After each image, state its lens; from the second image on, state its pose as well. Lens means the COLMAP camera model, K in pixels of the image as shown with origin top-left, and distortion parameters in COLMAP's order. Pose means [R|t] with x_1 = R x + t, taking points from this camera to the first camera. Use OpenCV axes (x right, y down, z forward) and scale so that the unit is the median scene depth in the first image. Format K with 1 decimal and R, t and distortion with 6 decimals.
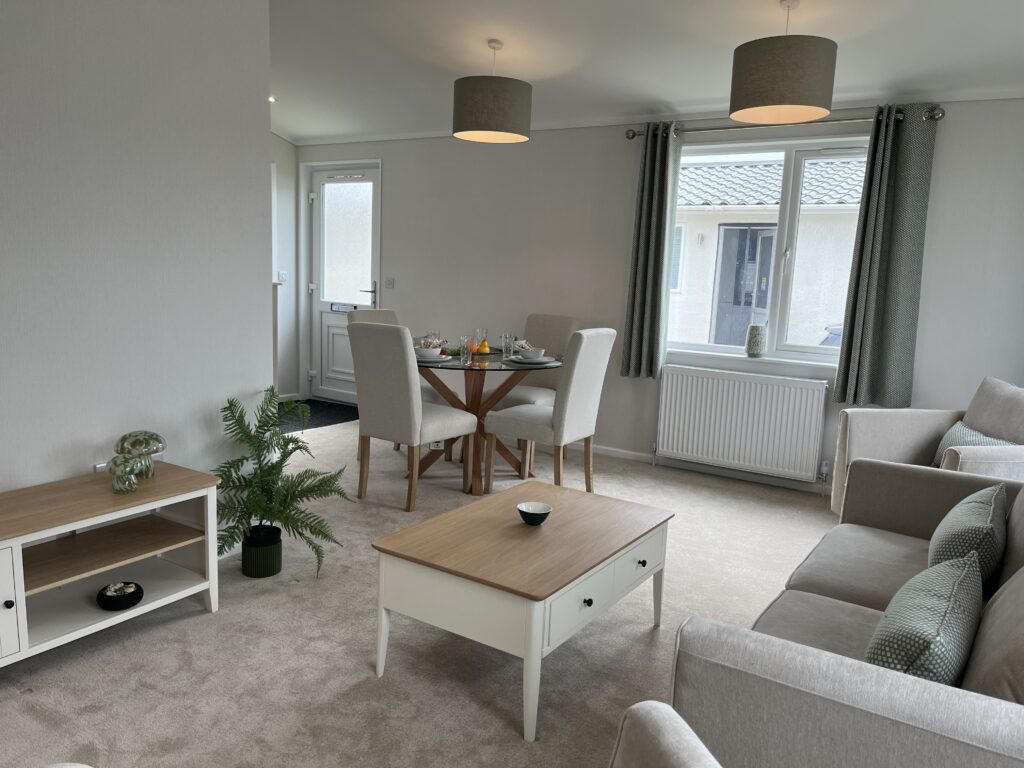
lens RADIAL K [[774.1, 0, 512.0], [0, 774.1, 384.0], [0, 0, 1]] dist [0.071731, -0.085821]
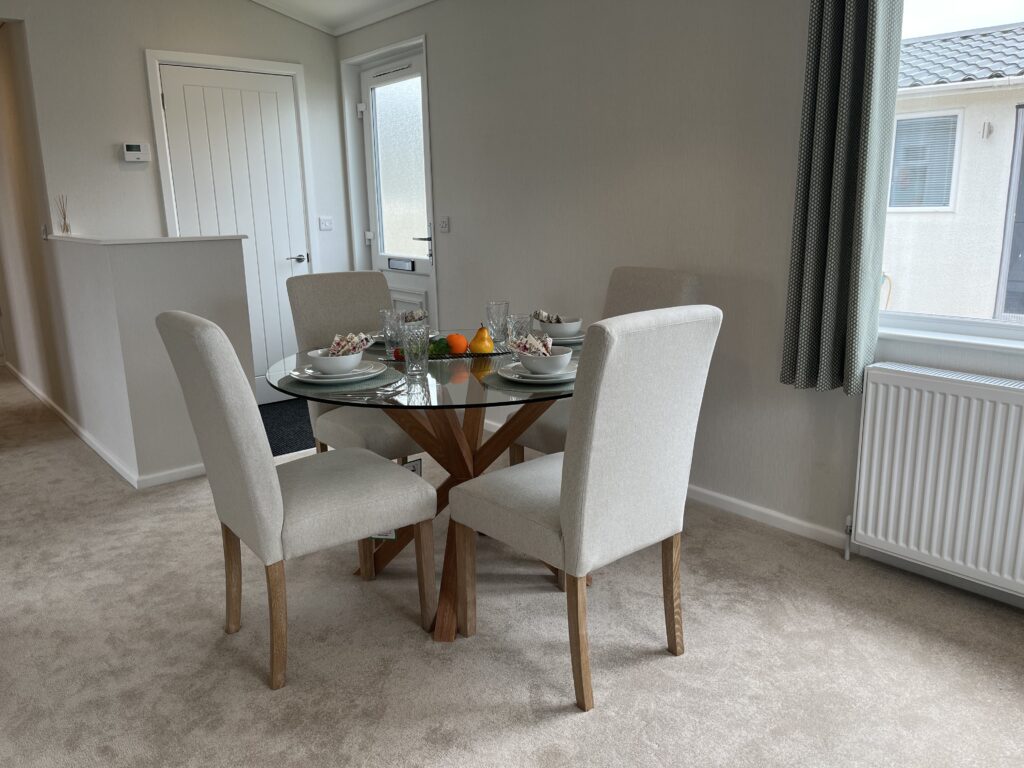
lens RADIAL K [[774.1, 0, 512.0], [0, 774.1, 384.0], [0, 0, 1]] dist [0.071731, -0.085821]
pose [[0.952127, 0.007008, -0.305622, 0.129770], [0.016571, 0.997084, 0.074486, -0.051432], [0.305253, -0.075985, 0.949235, 0.452619]]
